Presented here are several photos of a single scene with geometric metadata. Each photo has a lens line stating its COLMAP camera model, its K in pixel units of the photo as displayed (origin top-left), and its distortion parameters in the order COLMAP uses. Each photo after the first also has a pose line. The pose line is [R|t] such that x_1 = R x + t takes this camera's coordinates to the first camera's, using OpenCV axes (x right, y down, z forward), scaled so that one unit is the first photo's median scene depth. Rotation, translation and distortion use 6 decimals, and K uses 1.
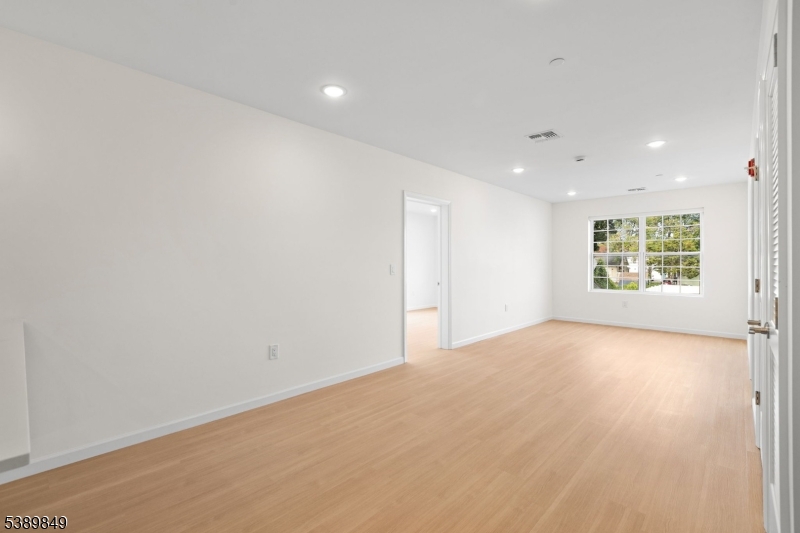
lens RADIAL K [[357.3, 0, 397.6], [0, 357.3, 265.1], [0, 0, 1]] dist [0.001476, 0.000466]
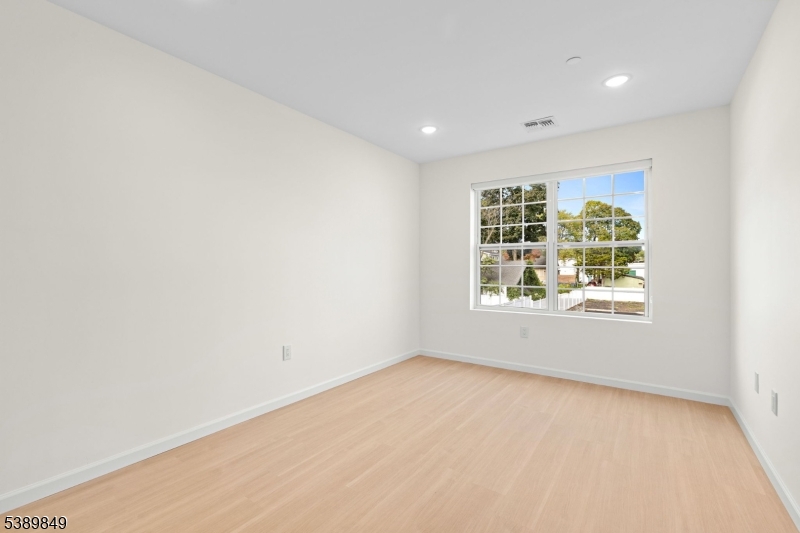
lens RADIAL K [[357.3, 0, 397.6], [0, 357.3, 265.1], [0, 0, 1]] dist [0.001476, 0.000466]
pose [[0.989333, 0.001439, 0.145664, 0.387003], [-0.000517, 0.999980, -0.006370, 0.005119], [-0.145670, 0.006226, 0.989314, 0.509667]]
